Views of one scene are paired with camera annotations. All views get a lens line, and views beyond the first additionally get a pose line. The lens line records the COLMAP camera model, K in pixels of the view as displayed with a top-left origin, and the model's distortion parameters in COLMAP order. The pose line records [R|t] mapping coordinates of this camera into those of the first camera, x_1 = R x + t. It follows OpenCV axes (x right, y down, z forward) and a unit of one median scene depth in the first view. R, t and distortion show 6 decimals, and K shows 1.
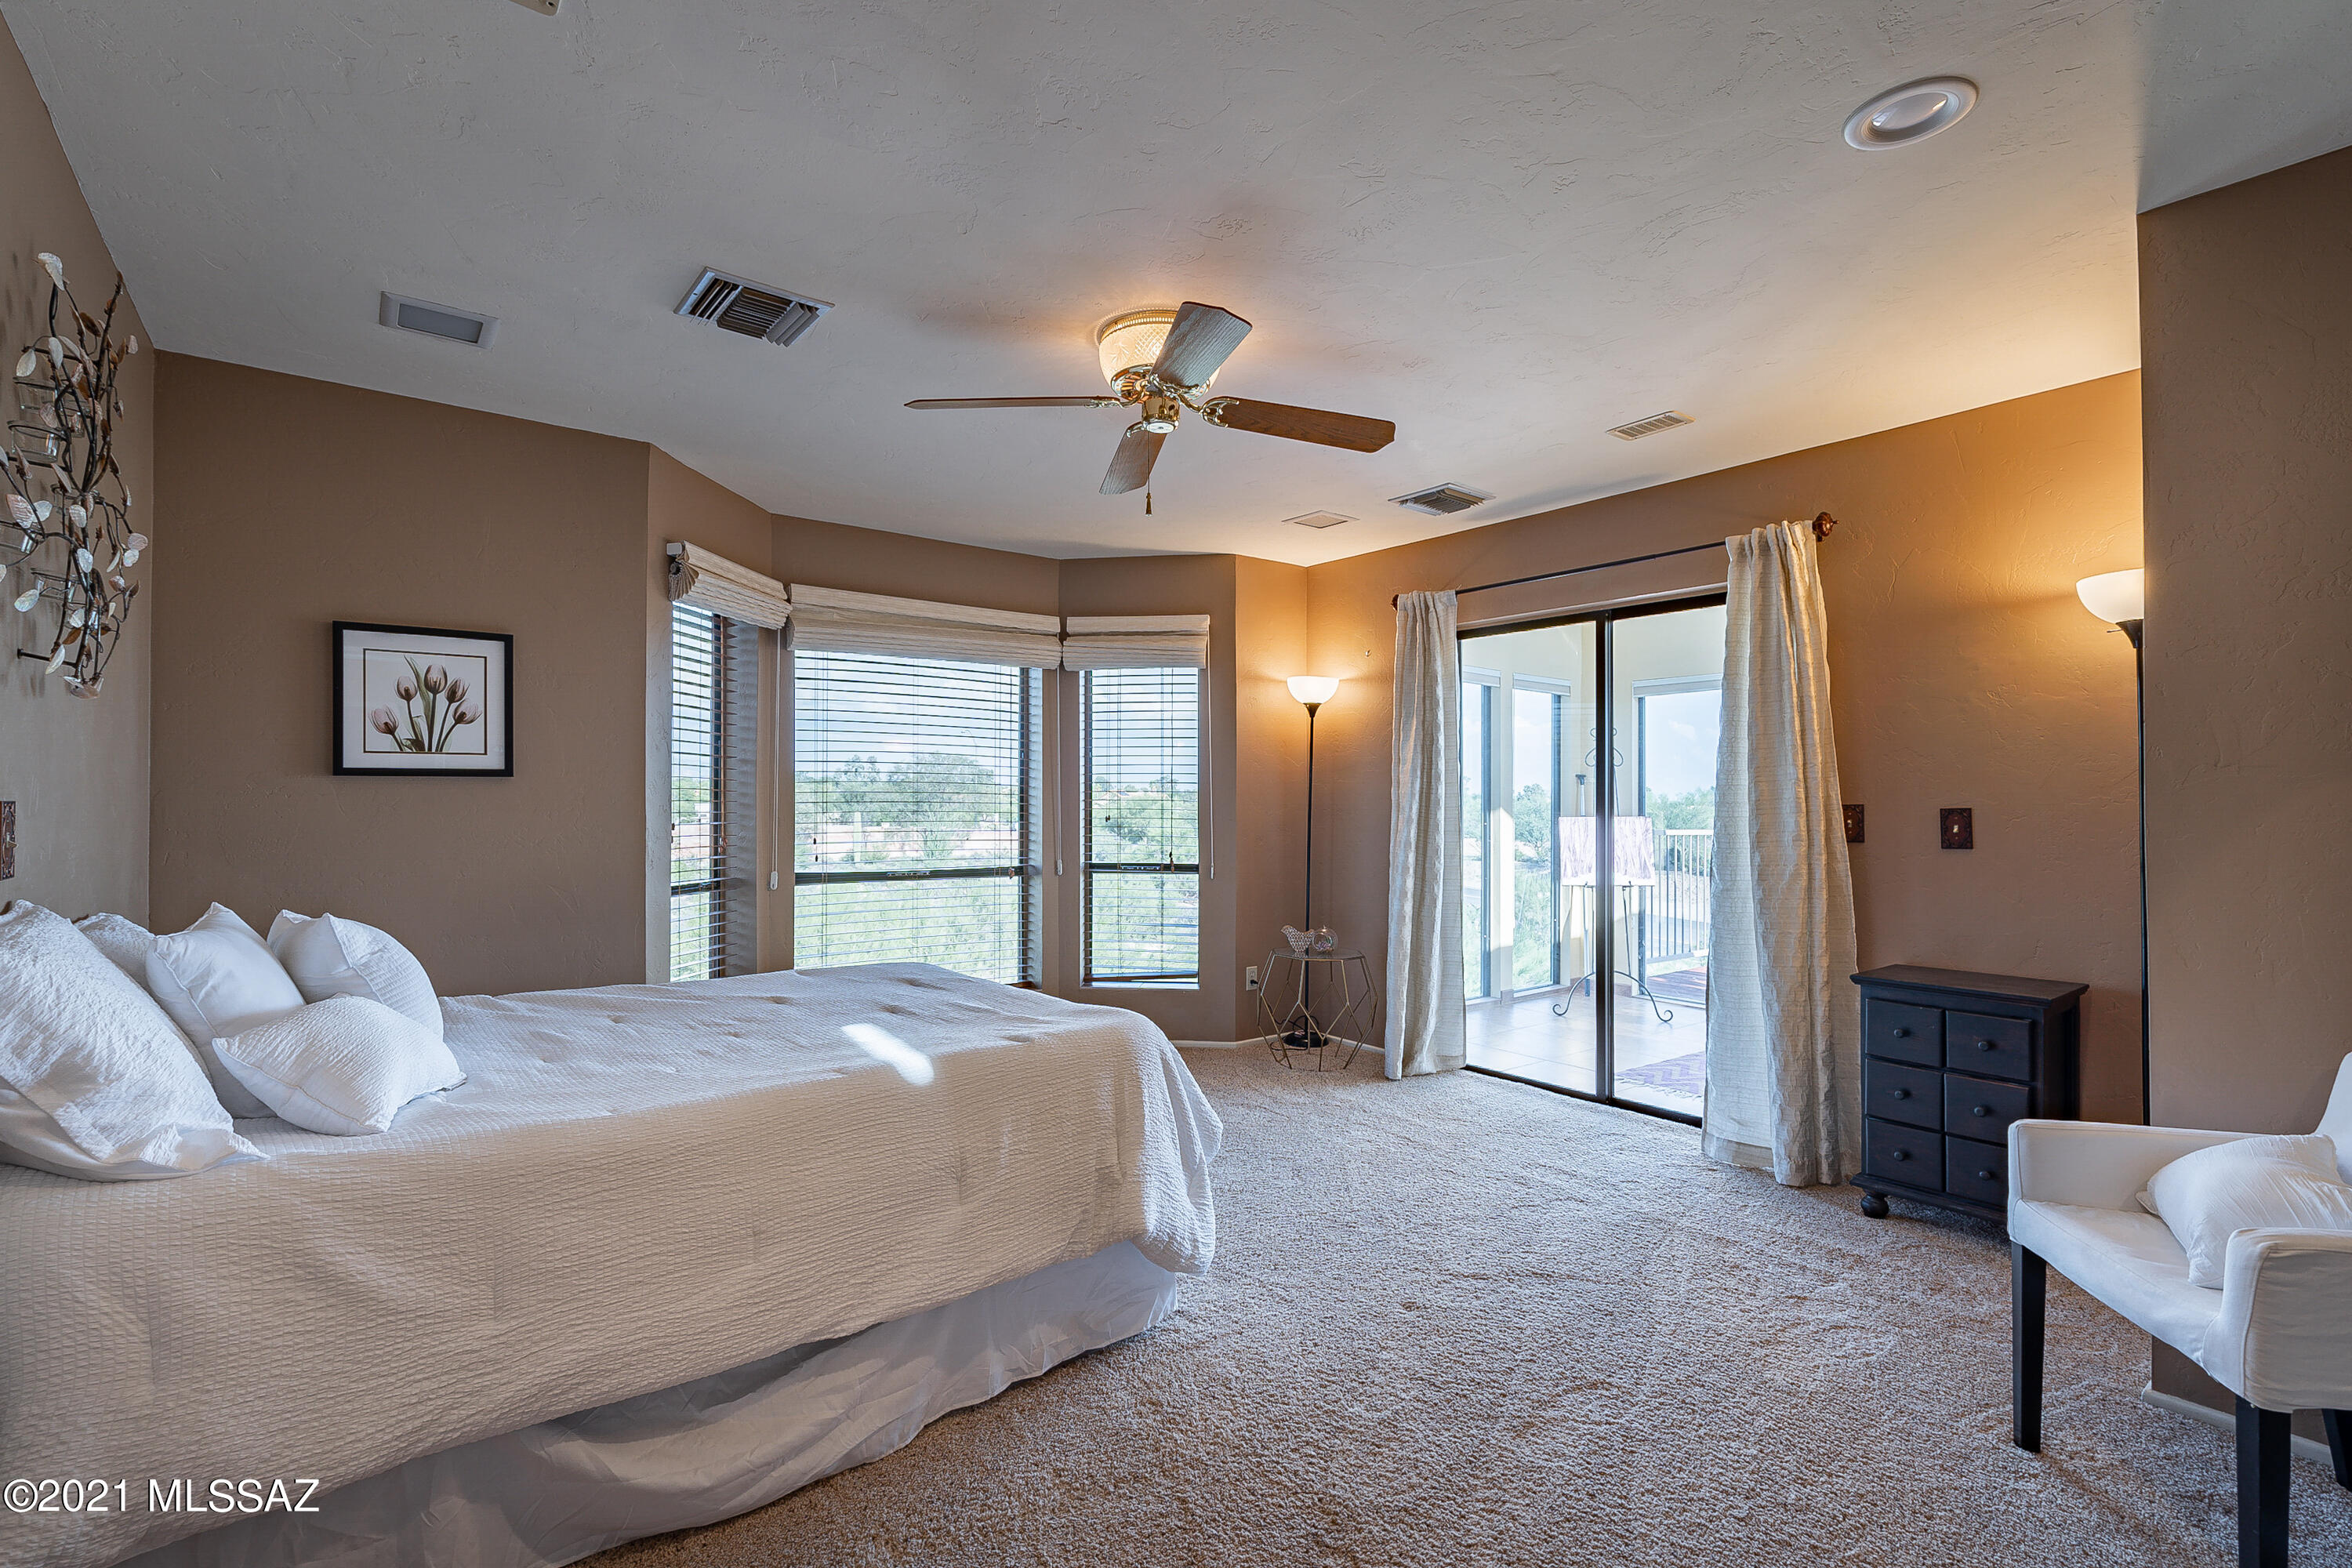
lens RADIAL K [[1074.4, 0, 1176.0], [0, 1074.4, 784.0], [0, 0, 1]] dist [0.000550, 0.000040]
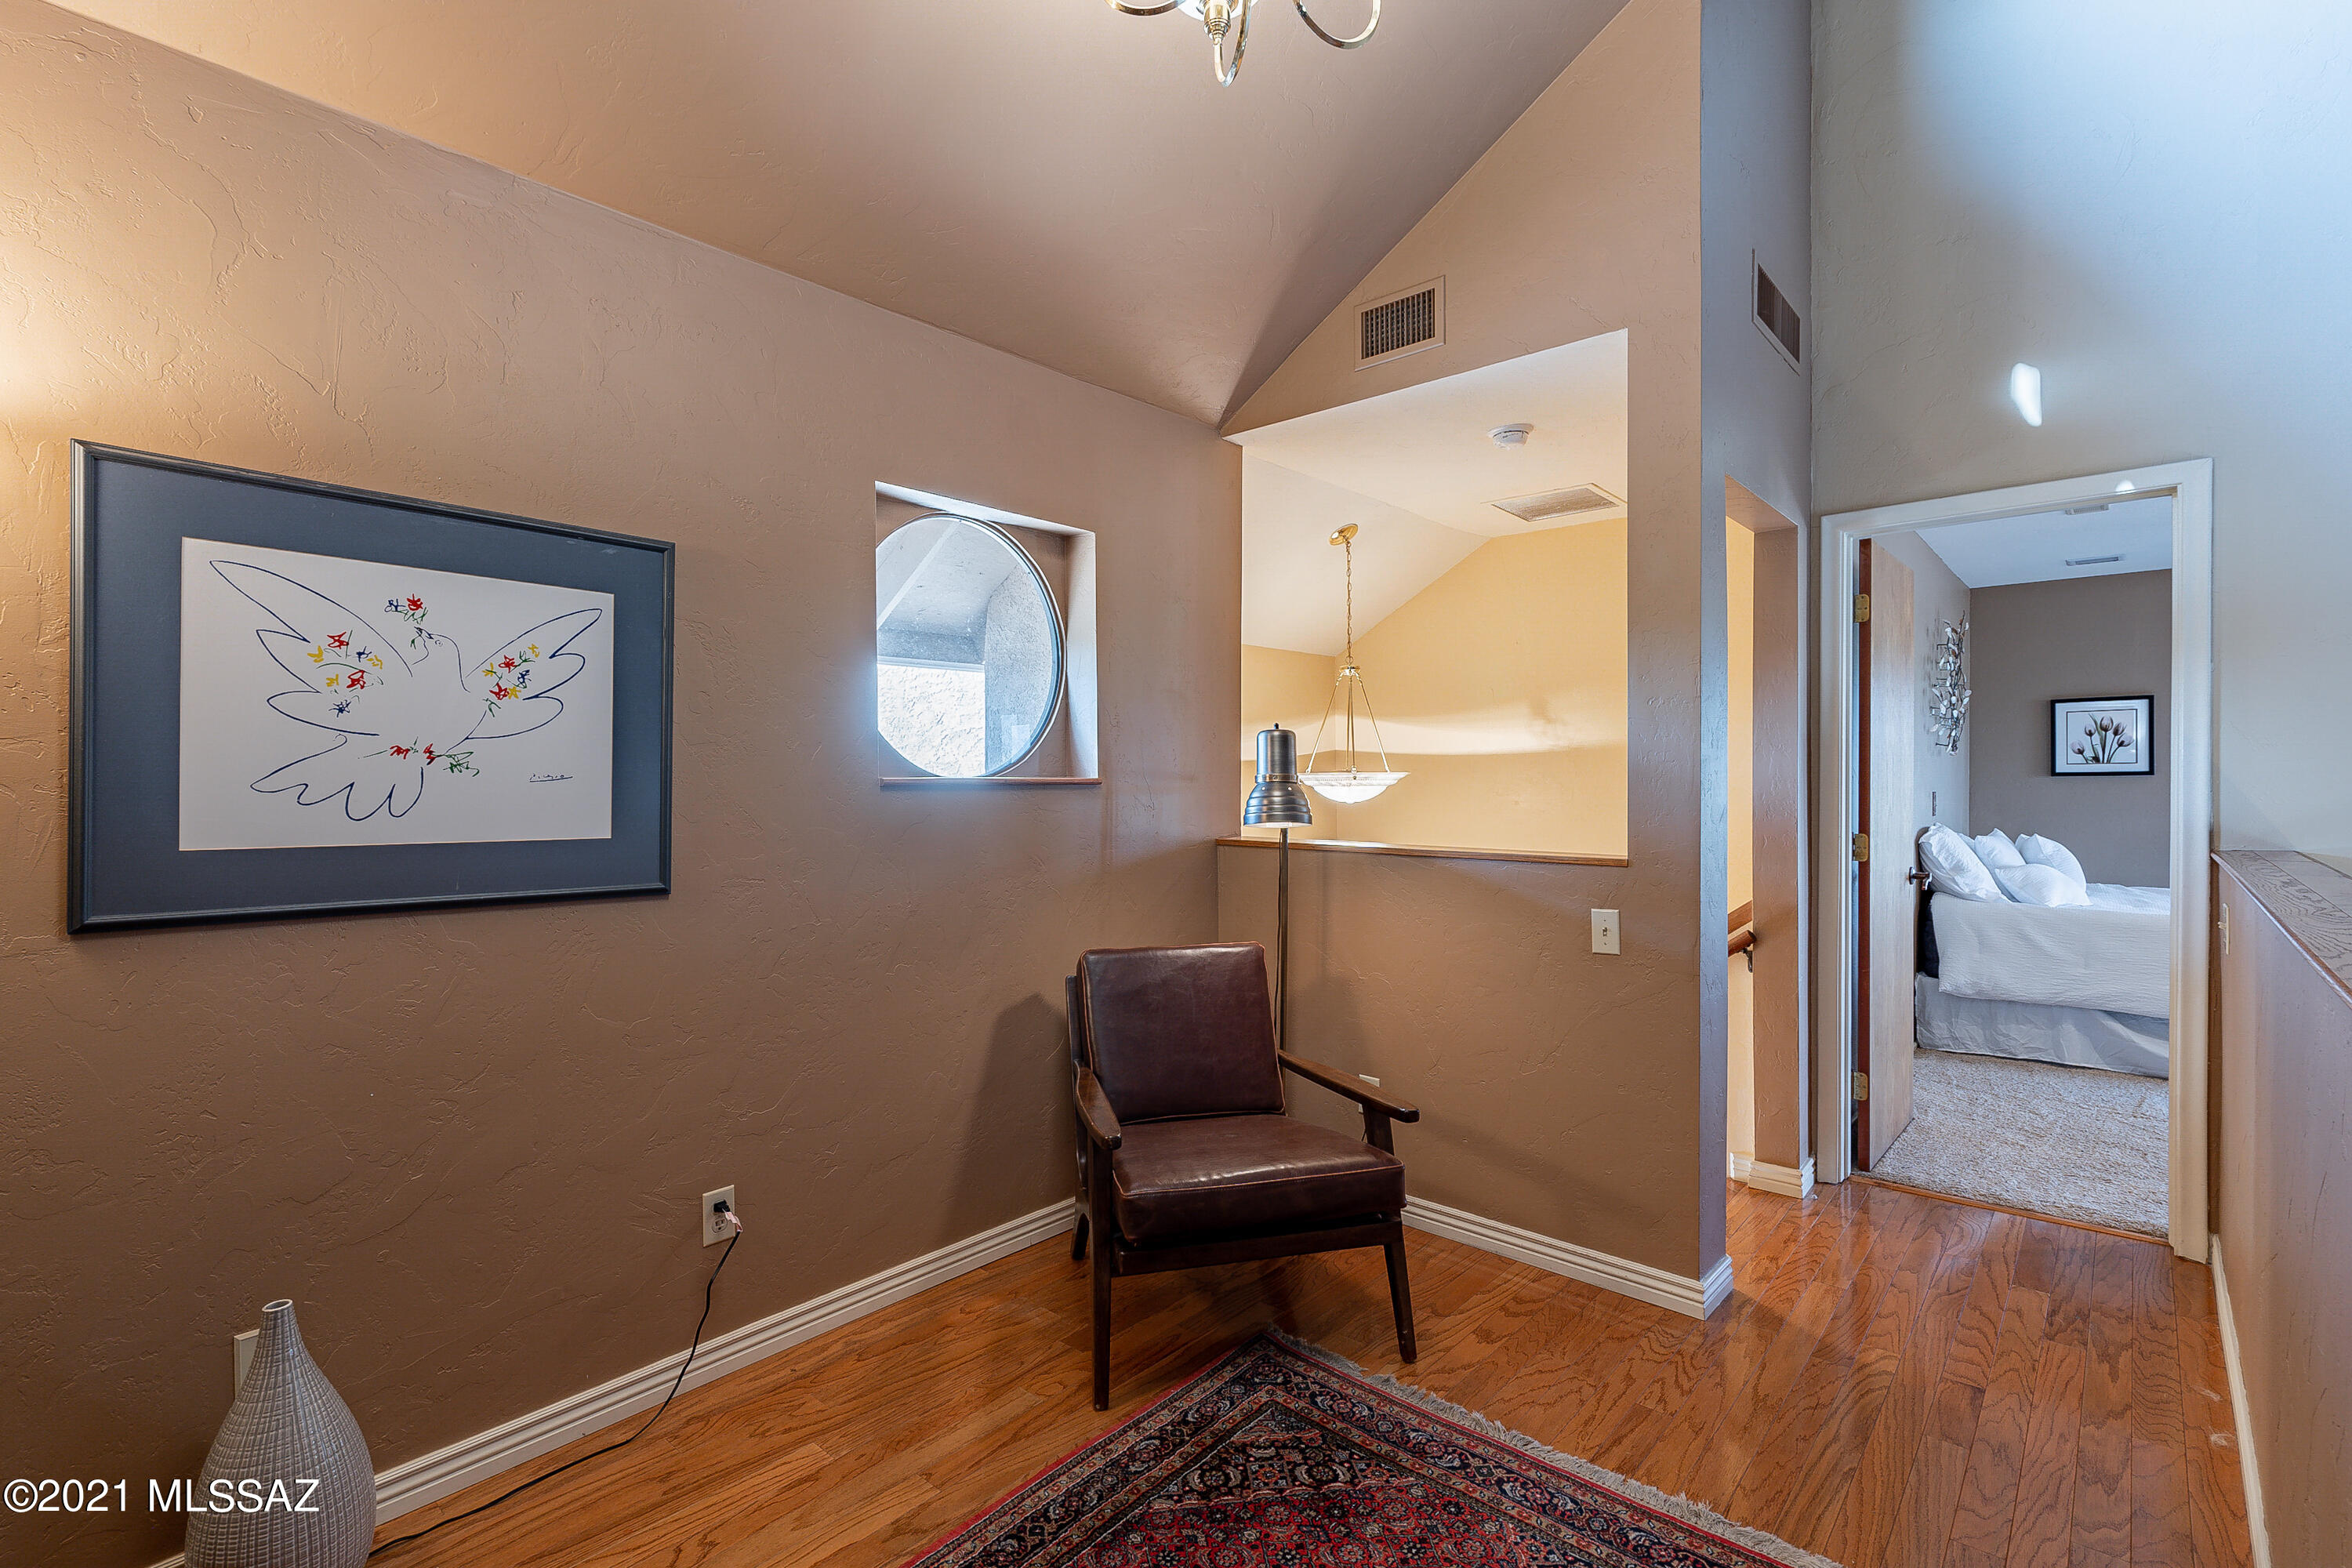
lens RADIAL K [[1074.4, 0, 1176.0], [0, 1074.4, 784.0], [0, 0, 1]] dist [0.000550, 0.000040]
pose [[0.183314, 0.005159, -0.983041, 0.899333], [0.018954, 0.999782, 0.008781, -0.041763], [0.982872, -0.020243, 0.183176, -0.987448]]
